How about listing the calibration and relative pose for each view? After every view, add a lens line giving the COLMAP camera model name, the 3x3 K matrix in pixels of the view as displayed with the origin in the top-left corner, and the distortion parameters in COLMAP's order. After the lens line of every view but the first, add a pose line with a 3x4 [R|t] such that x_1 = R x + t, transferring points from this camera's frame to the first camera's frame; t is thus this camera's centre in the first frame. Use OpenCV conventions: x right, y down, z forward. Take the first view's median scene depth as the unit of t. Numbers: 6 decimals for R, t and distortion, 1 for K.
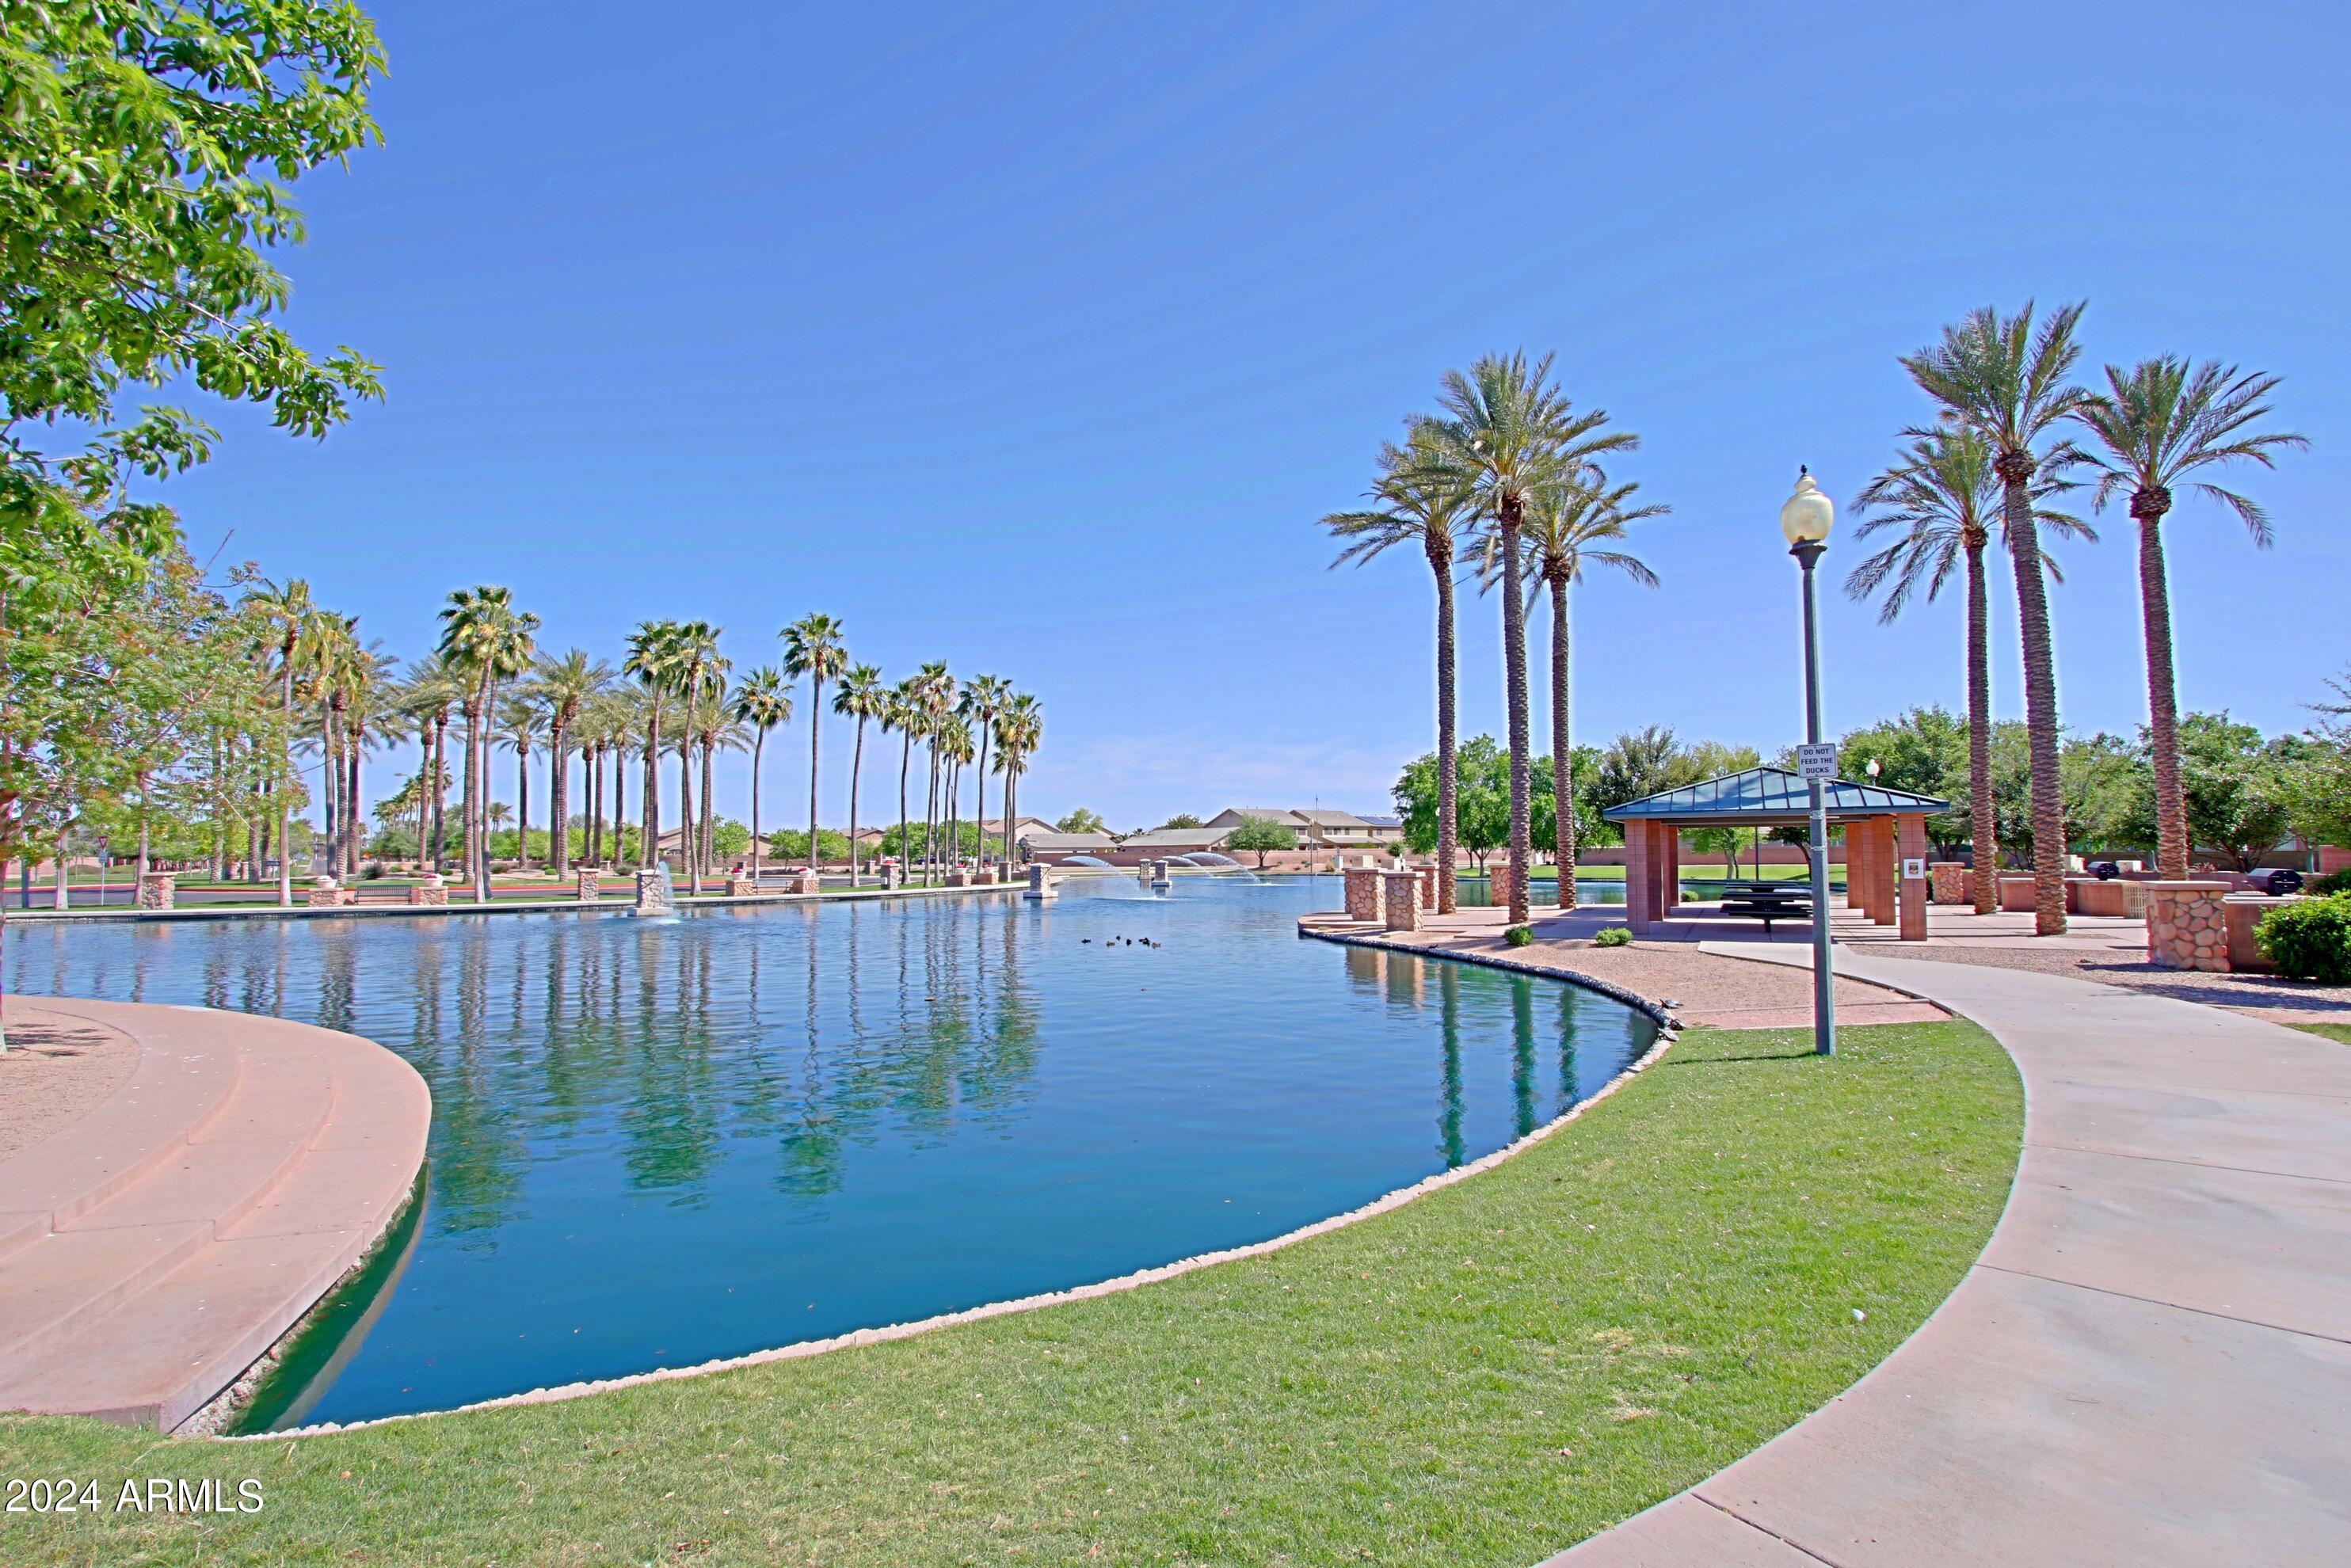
lens RADIAL K [[1101.7, 0, 1175.5], [0, 1101.7, 784.0], [0, 0, 1]] dist [-0.001837, -0.000833]
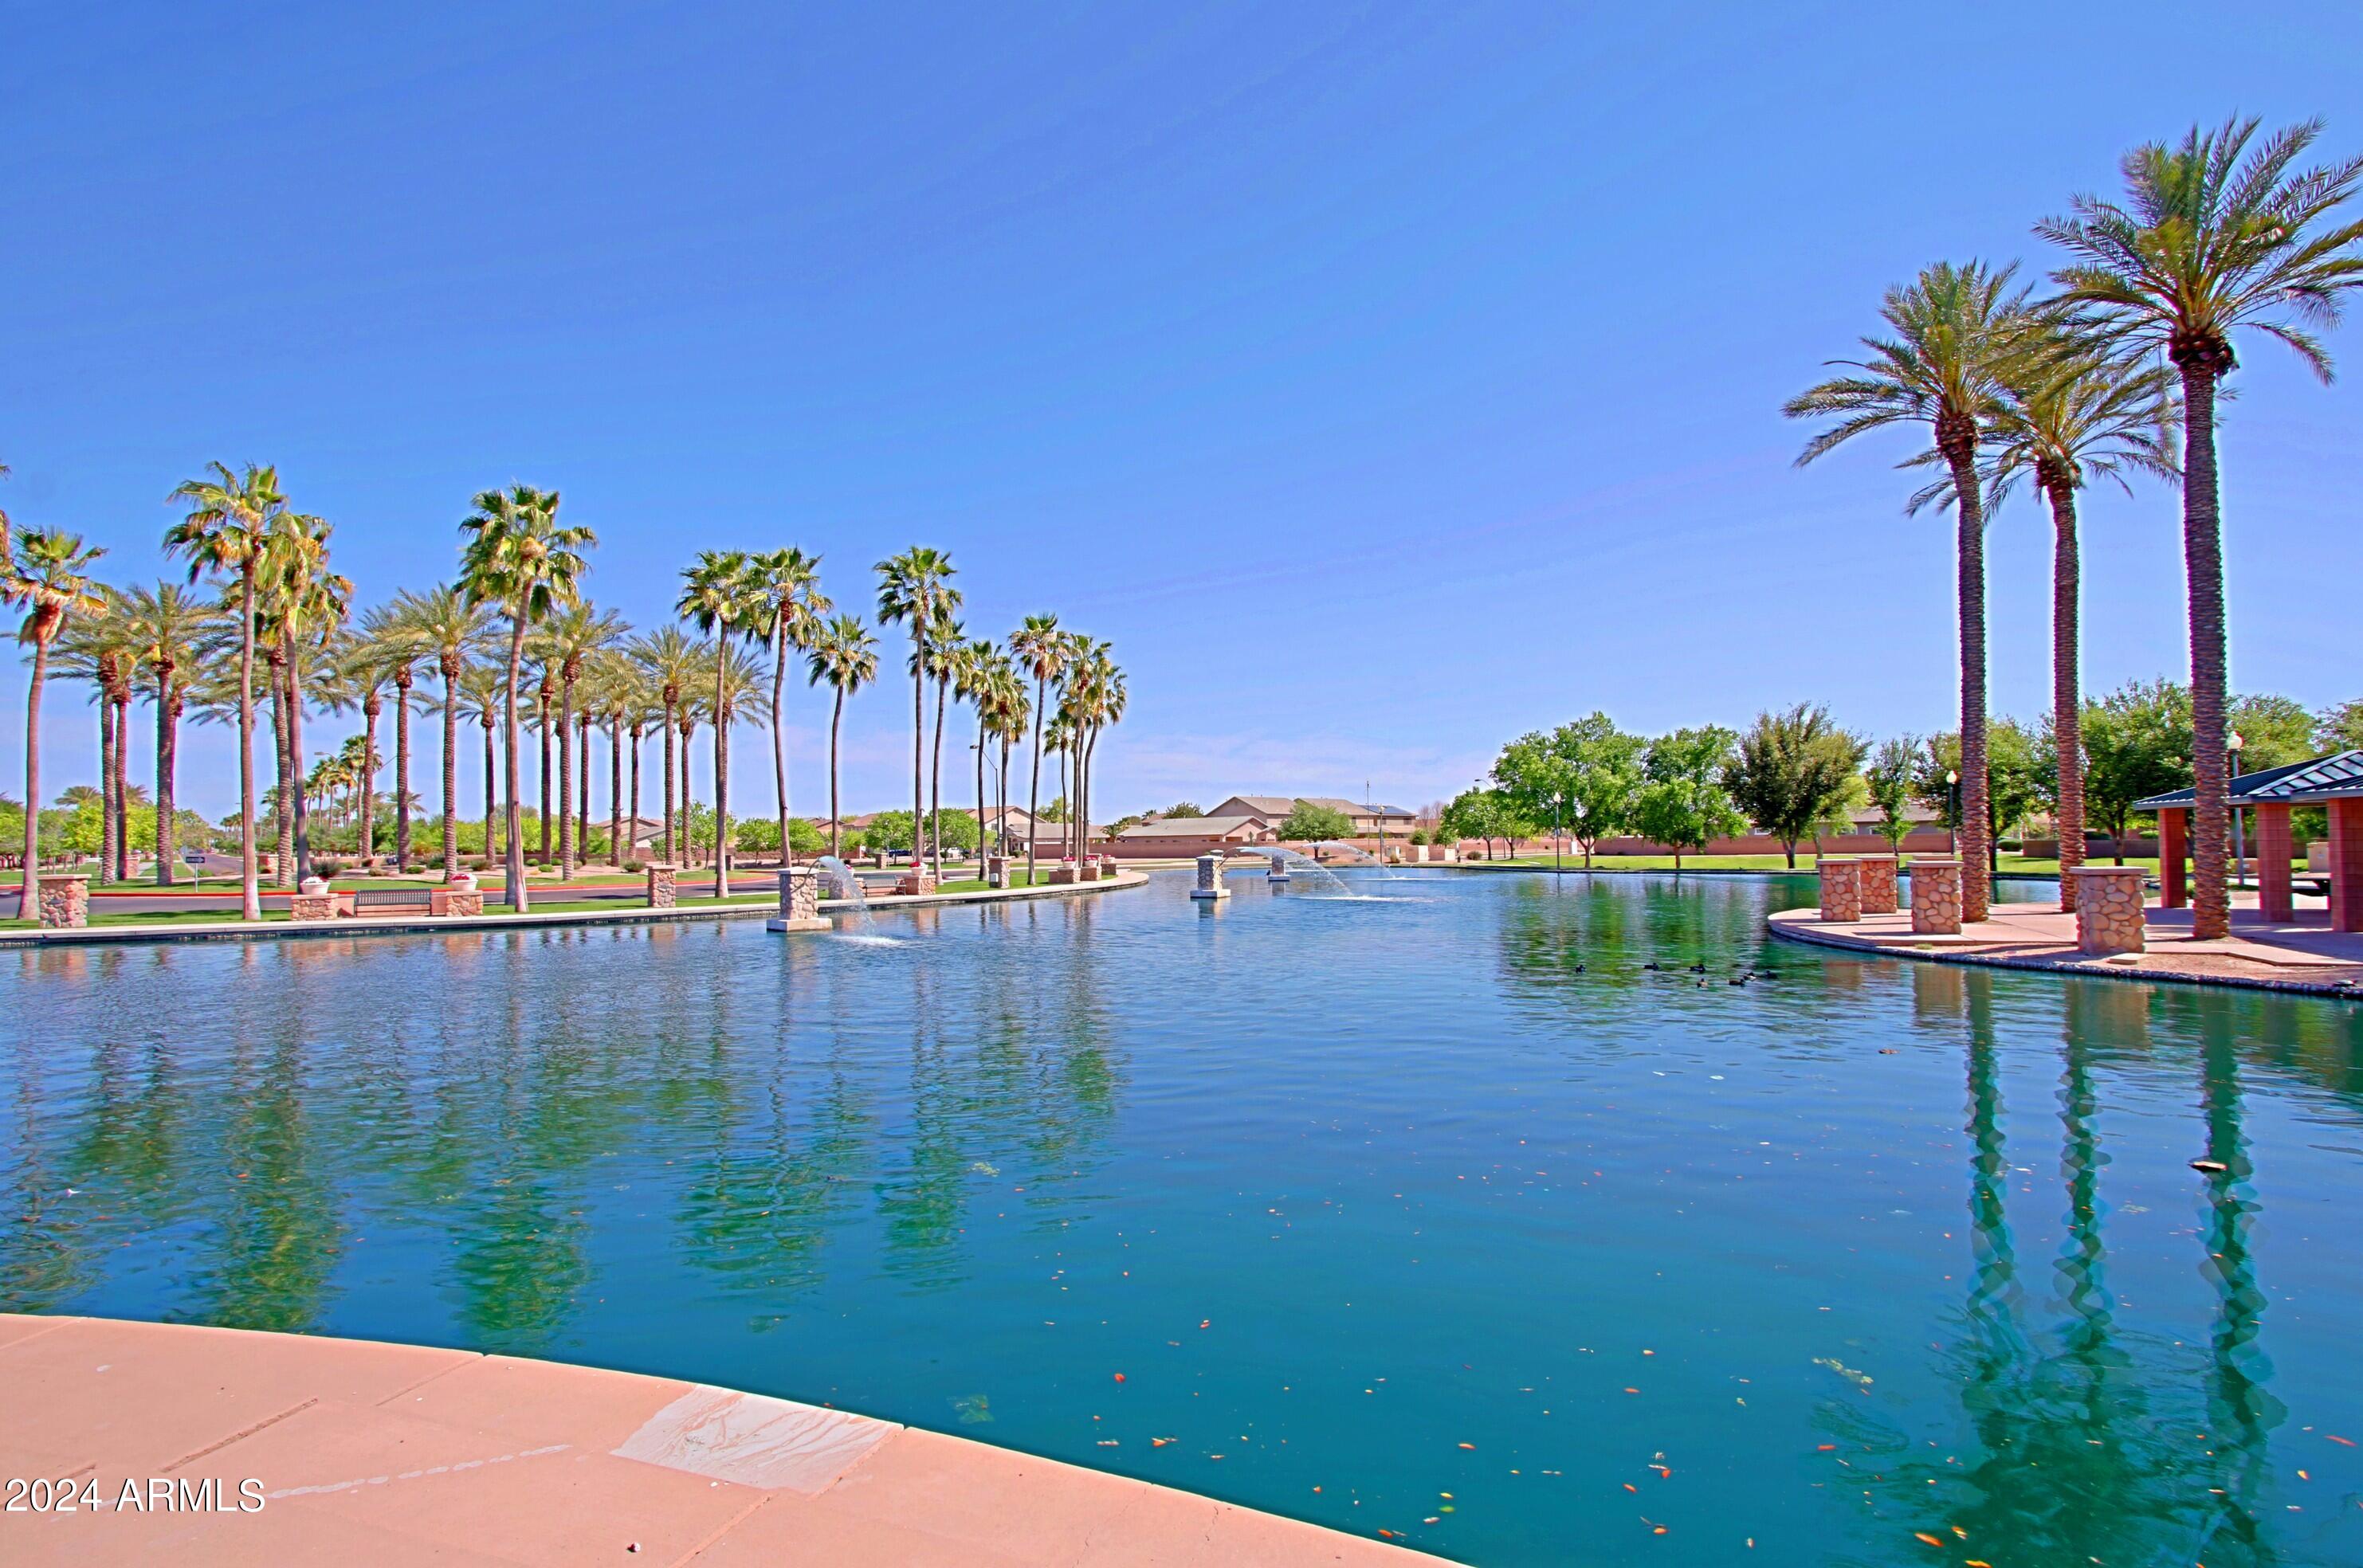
lens RADIAL K [[1094.0, 0, 1181.5], [0, 1094.0, 784.0], [0, 0, 1]] dist [-0.002800, 0.000351]
pose [[0.995844, 0.001792, 0.091057, -0.175696], [-0.002500, 0.999967, 0.007667, 0.010065], [-0.091041, -0.007863, 0.995816, 0.153873]]
